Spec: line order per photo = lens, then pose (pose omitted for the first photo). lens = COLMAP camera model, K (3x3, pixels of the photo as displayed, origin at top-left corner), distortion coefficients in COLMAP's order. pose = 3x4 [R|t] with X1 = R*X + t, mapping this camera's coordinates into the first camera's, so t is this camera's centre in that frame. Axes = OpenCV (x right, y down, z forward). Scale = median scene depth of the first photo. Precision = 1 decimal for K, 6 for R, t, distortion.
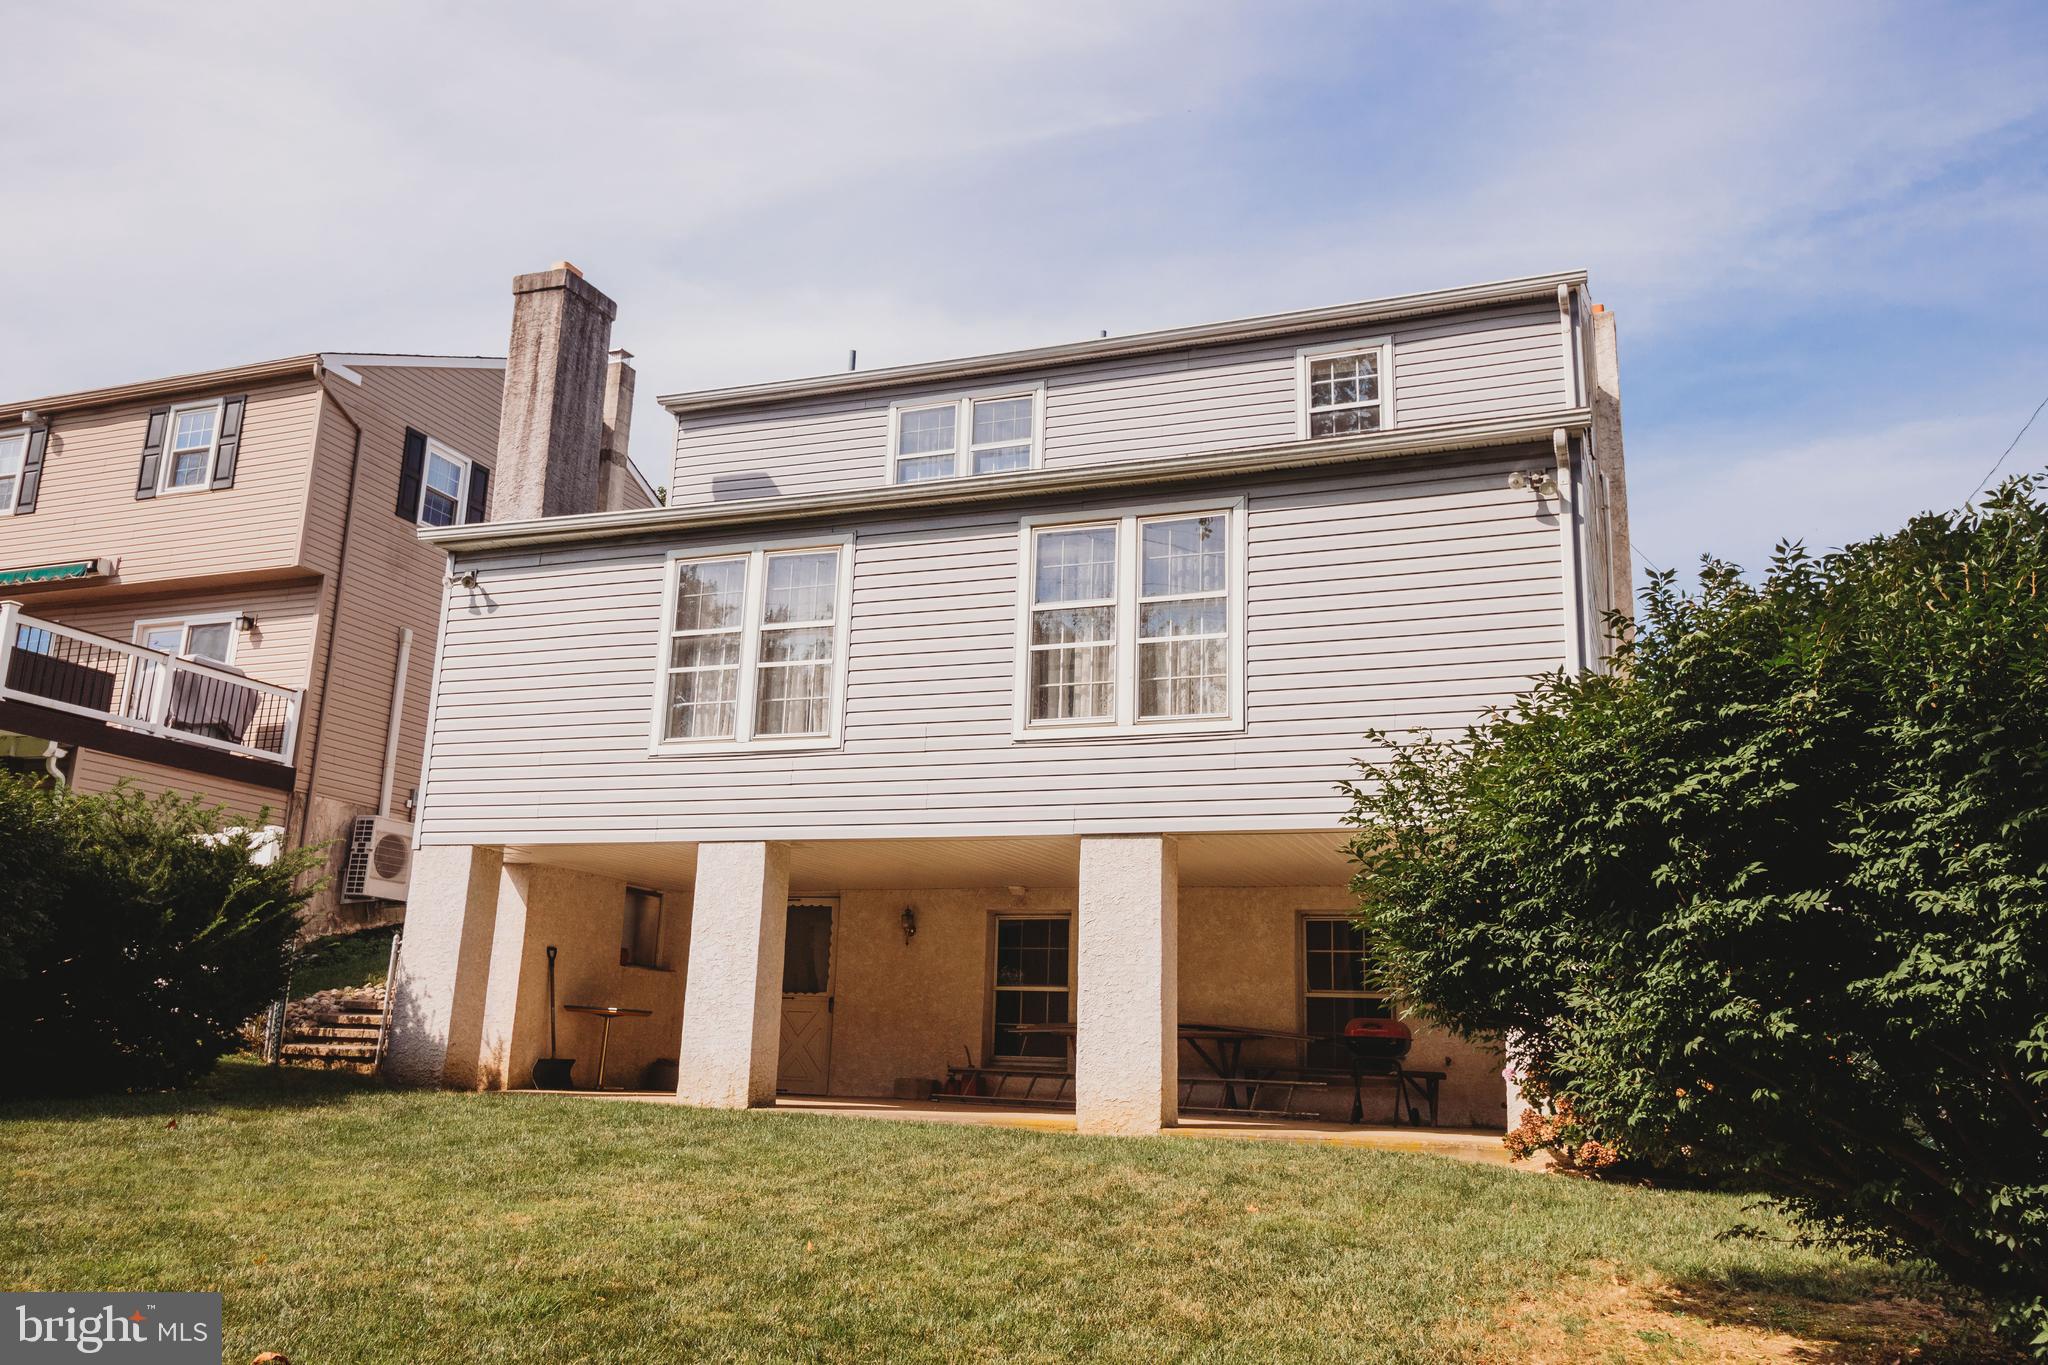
lens RADIAL K [[1621.6, 0, 1077.5], [0, 1621.6, 702.4], [0, 0, 1]] dist [0.013803, -0.007688]
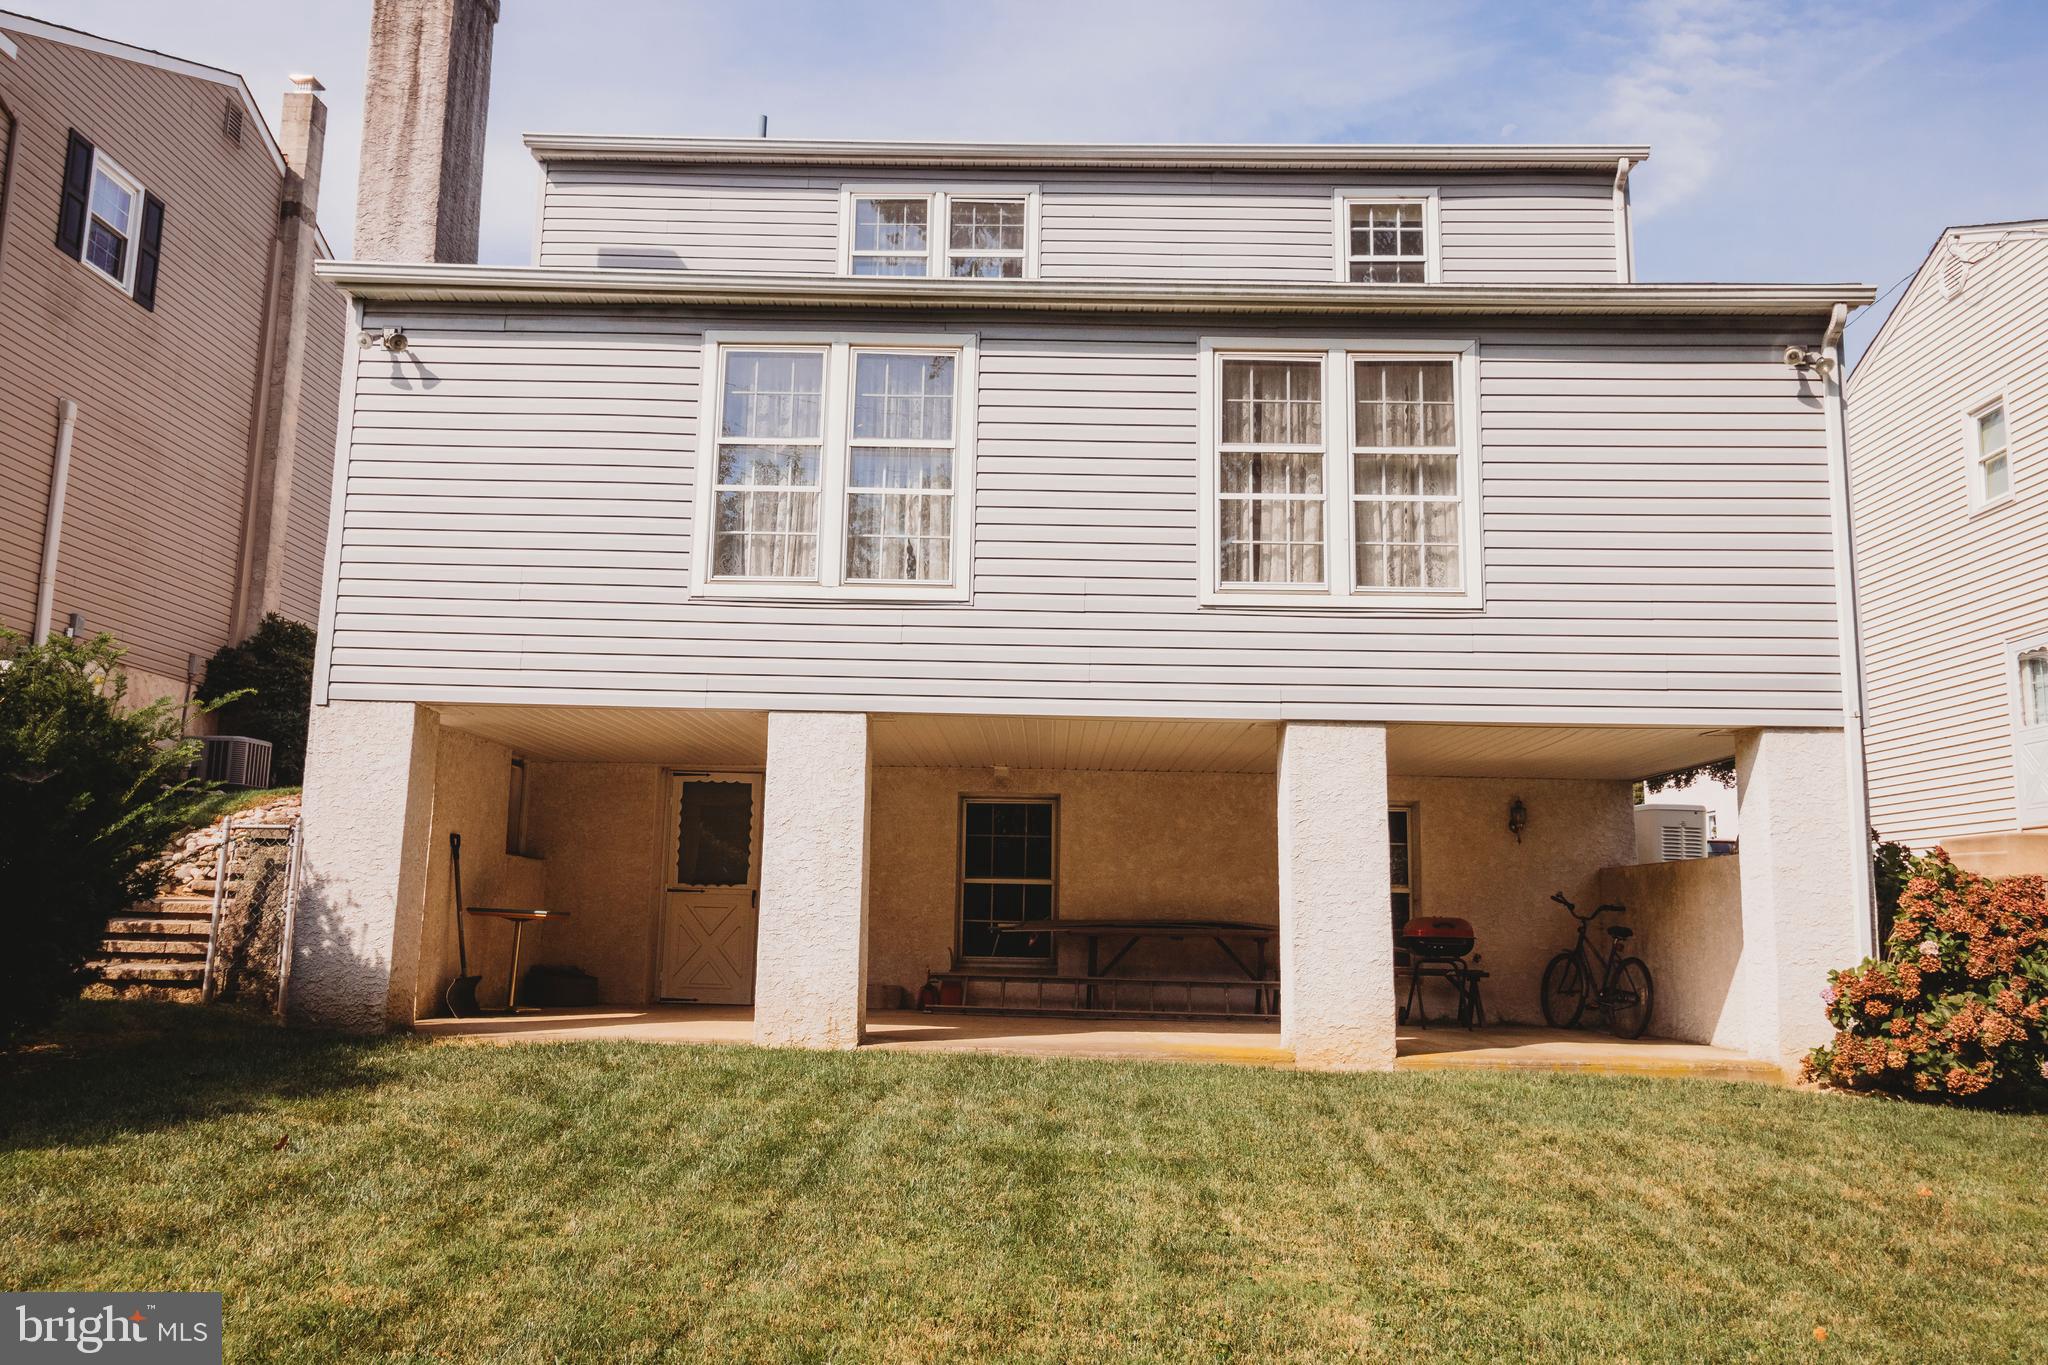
lens RADIAL K [[1547.0, 0, 1076.9], [0, 1547.0, 698.6], [0, 0, 1]] dist [0.010086, -0.005367]
pose [[0.940388, 0.035163, 0.338281, -0.309086], [-0.063430, 0.995322, 0.072870, 0.014705], [-0.334136, -0.089983, 0.938220, 0.223305]]
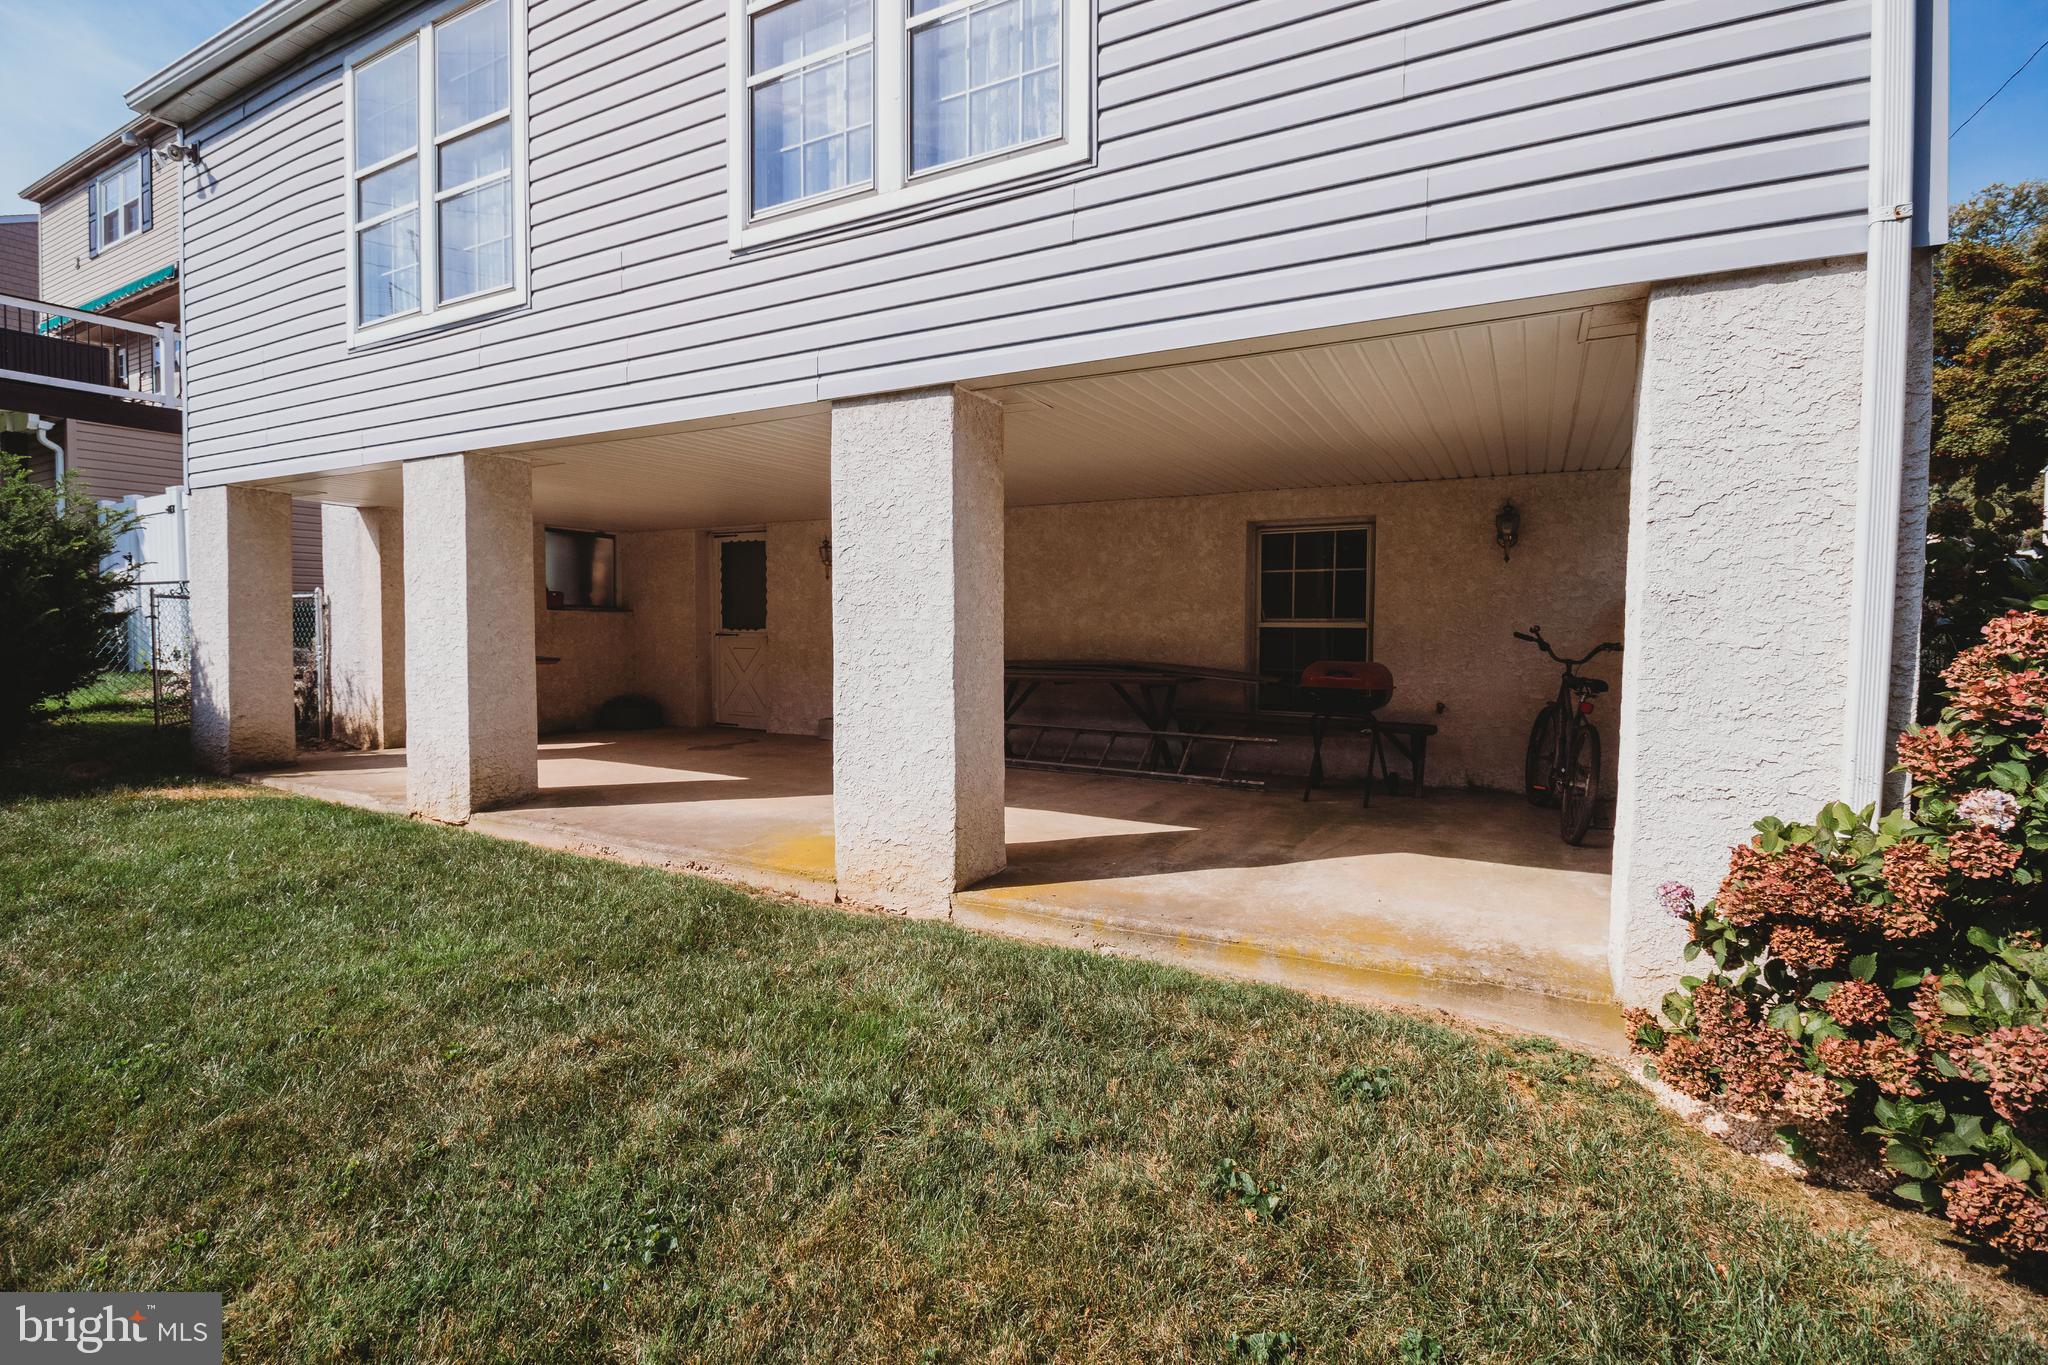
lens RADIAL K [[957.8, 0, 1030.2], [0, 957.8, 685.0], [0, 0, 1]] dist [-0.002318, -0.010765]
pose [[0.988738, -0.018182, -0.148549, 0.101042], [0.058335, 0.960904, 0.270666, 0.074207], [0.137820, -0.276284, 0.951143, 0.532952]]
